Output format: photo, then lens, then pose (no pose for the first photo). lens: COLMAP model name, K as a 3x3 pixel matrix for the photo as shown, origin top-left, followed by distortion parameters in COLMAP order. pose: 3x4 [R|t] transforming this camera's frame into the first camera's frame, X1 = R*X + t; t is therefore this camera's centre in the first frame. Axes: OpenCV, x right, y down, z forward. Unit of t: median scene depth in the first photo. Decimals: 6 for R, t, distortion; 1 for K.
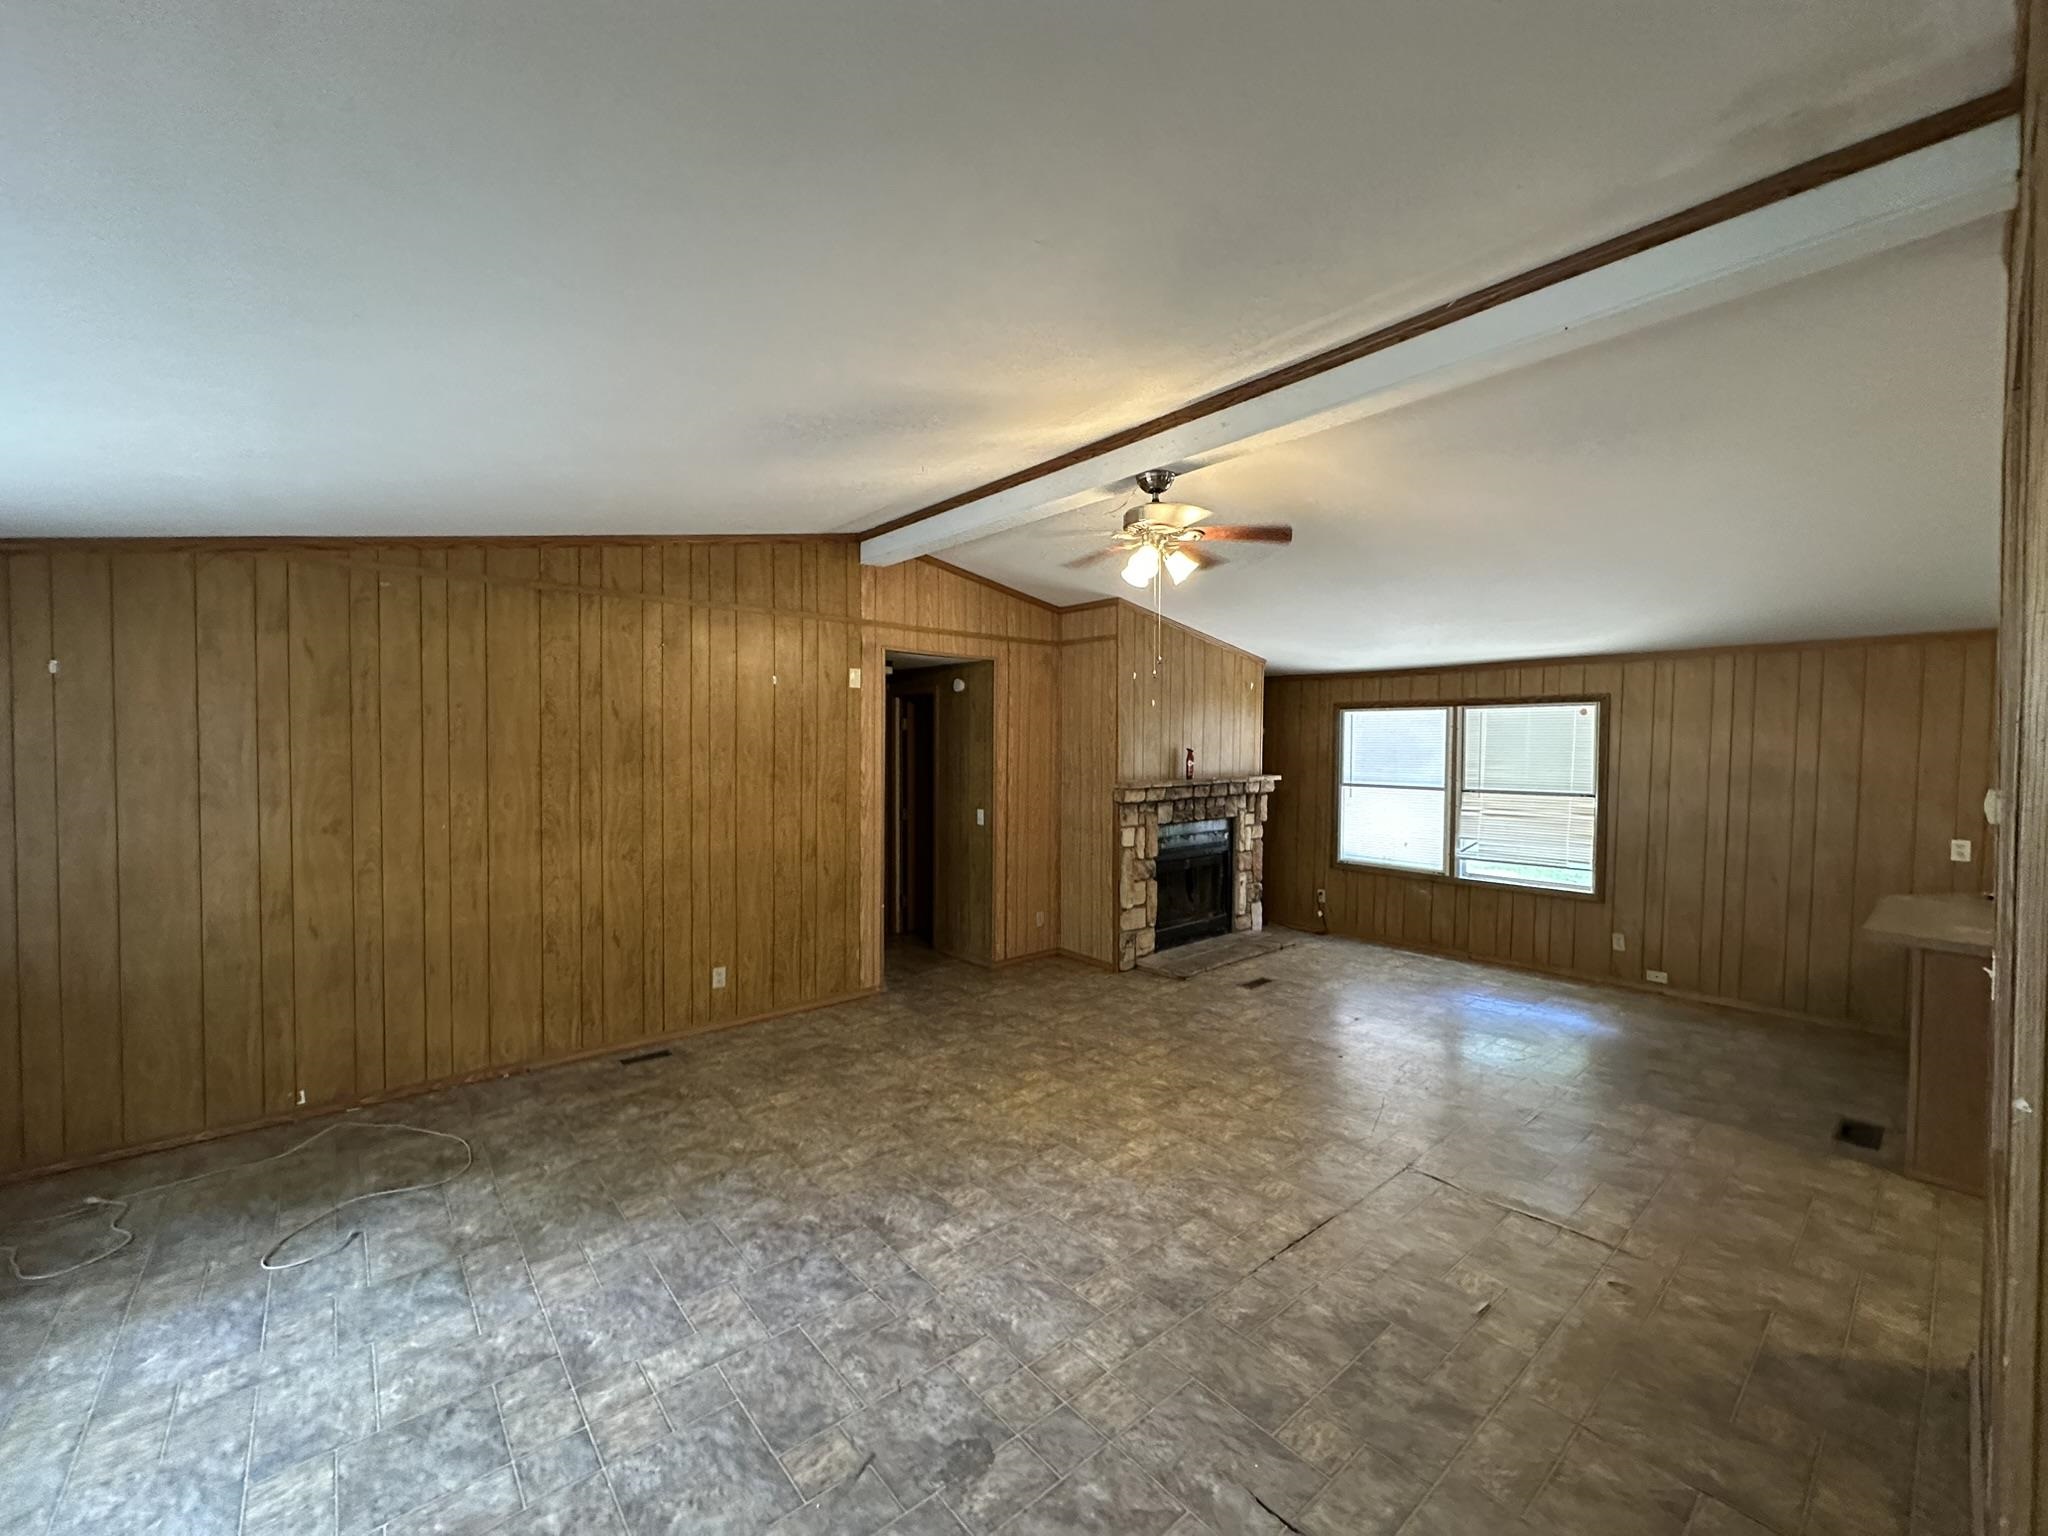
lens RADIAL K [[824.7, 0, 1020.9], [0, 824.7, 764.9], [0, 0, 1]] dist [0.006540, 0.000117]
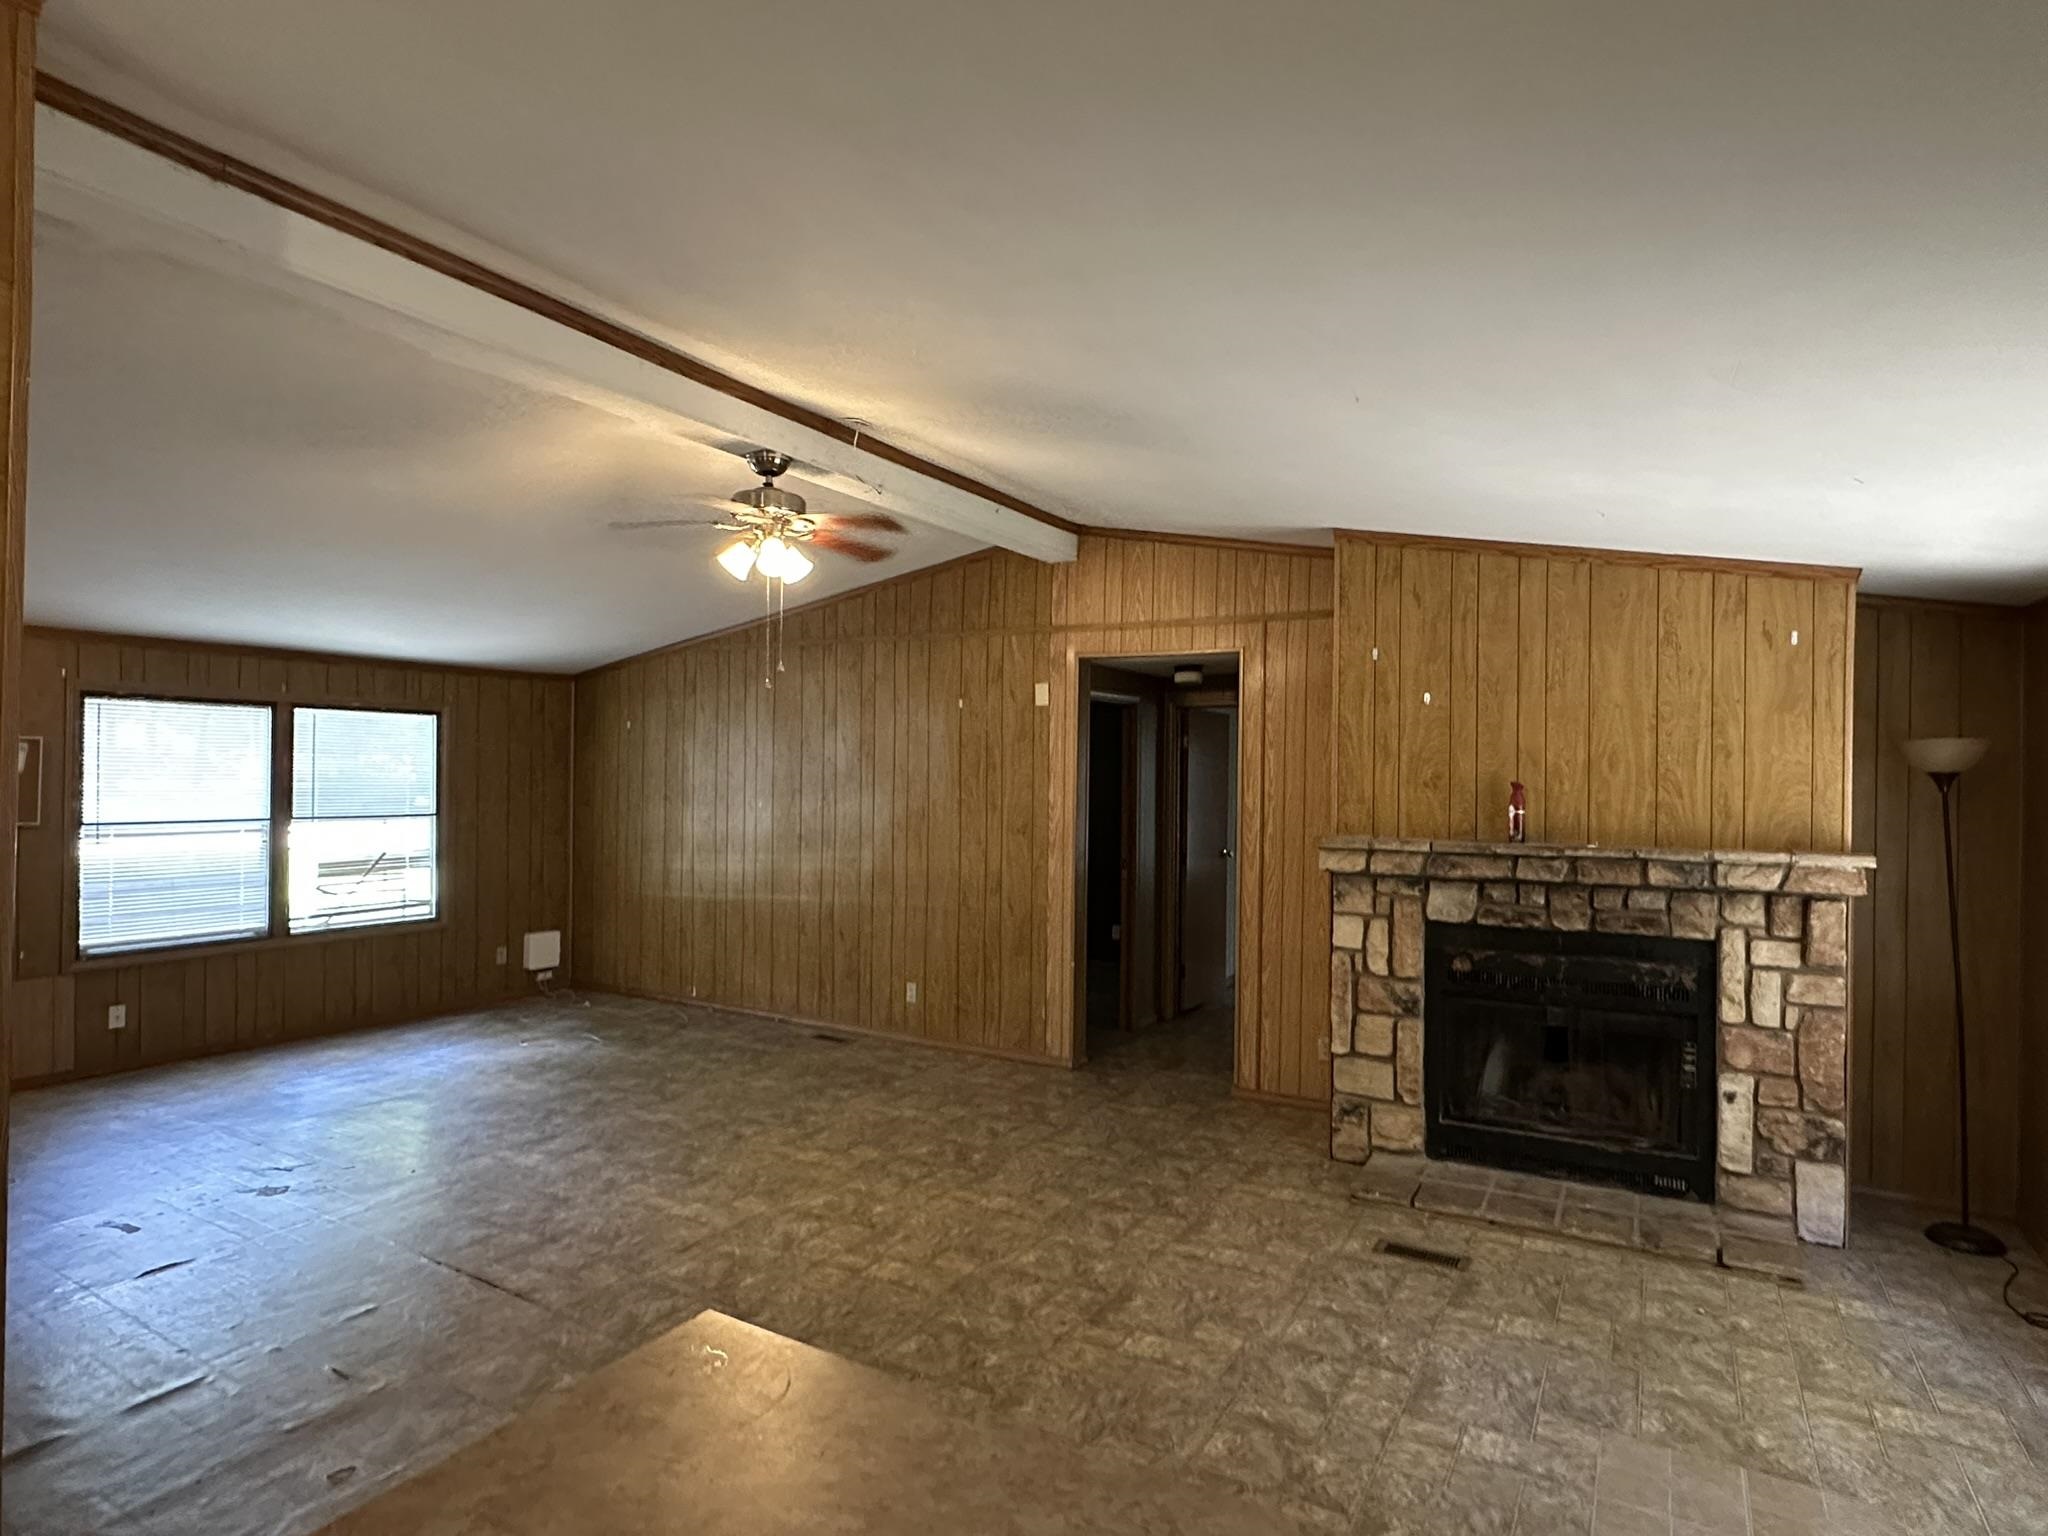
lens RADIAL K [[1116.6, 0, 1020.8], [0, 1116.6, 767.8], [0, 0, 1]] dist [-0.005982, -0.000901]
pose [[0.331776, -0.000360, -0.943358, 0.911352], [-0.035082, 0.999303, -0.012720, -0.011283], [0.942706, 0.037315, 0.331533, 0.589601]]
